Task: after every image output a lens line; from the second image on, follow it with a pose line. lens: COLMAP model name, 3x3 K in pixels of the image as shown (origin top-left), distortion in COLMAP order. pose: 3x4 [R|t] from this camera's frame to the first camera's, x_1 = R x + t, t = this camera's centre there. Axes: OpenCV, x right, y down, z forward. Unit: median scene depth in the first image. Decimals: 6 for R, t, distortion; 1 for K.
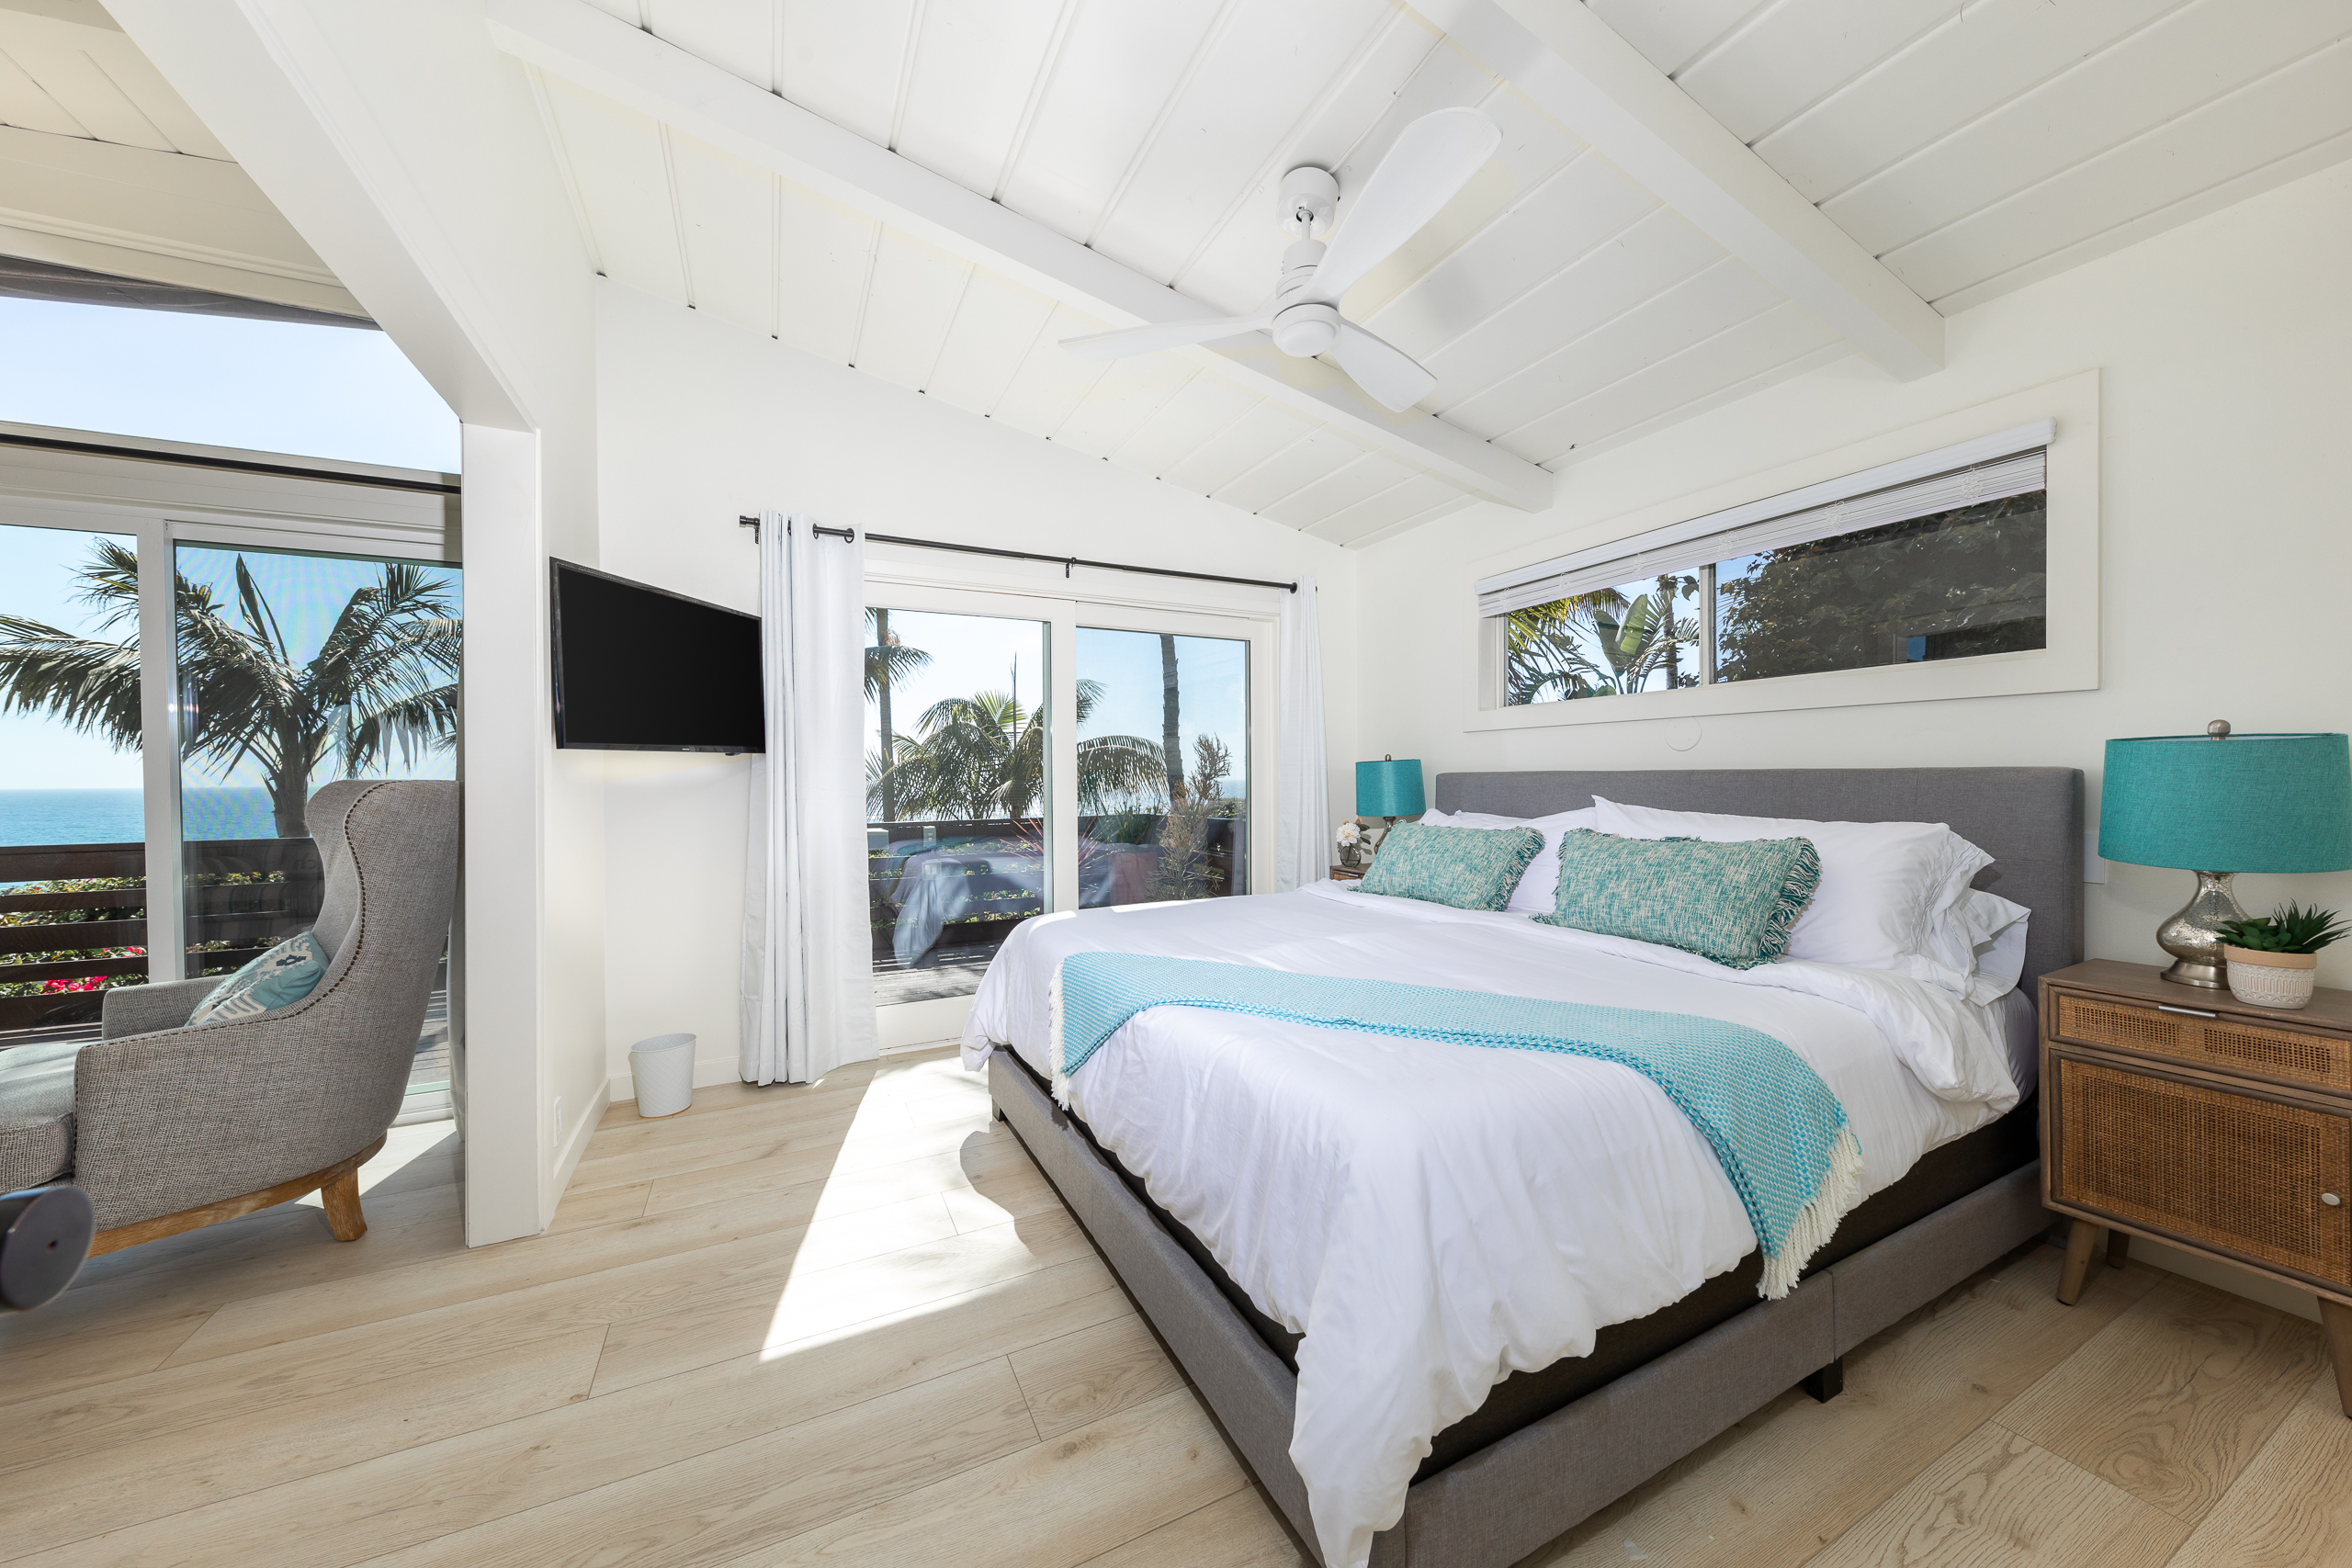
lens RADIAL K [[816.3, 0, 1171.4], [0, 816.3, 764.3], [0, 0, 1]] dist [-0.001593, -0.000014]
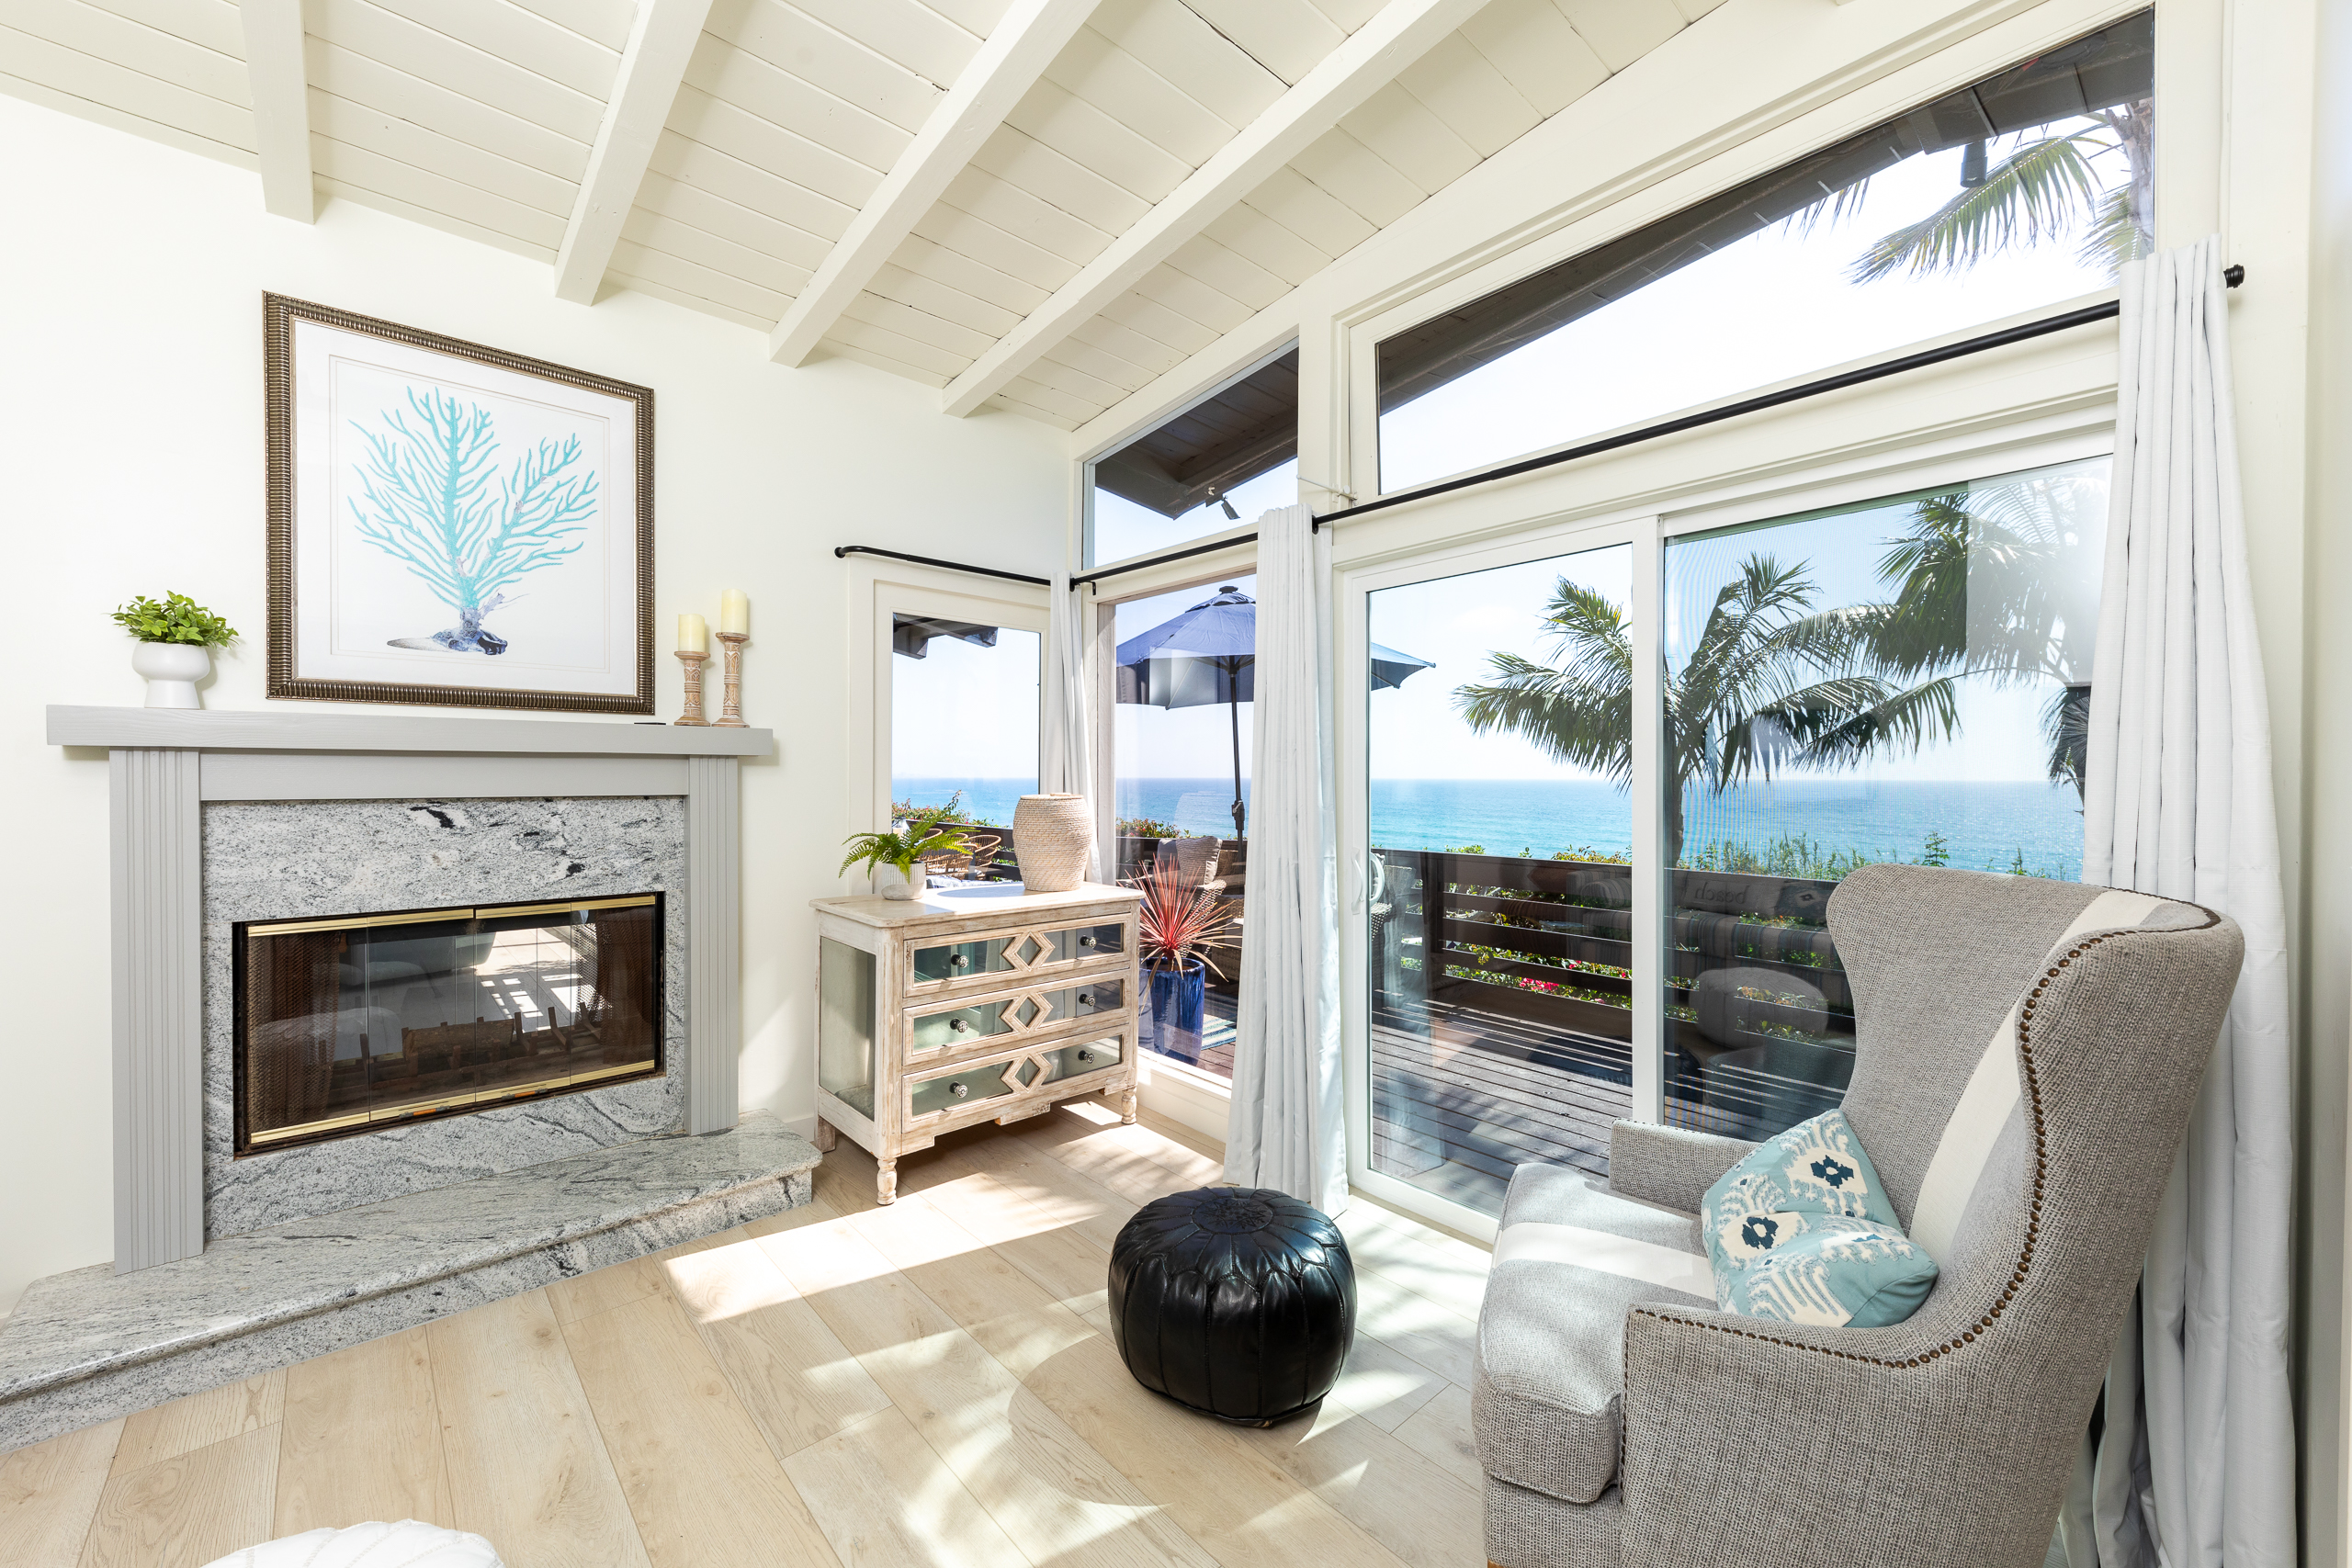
lens RADIAL K [[910.9, 0, 1172.3], [0, 910.9, 772.0], [0, 0, 1]] dist [-0.001311, -0.000123]
pose [[0.276886, 0.018631, -0.960722, -0.171386], [-0.005862, 0.999826, 0.017700, -0.019162], [0.960885, 0.000731, 0.276948, 0.102729]]
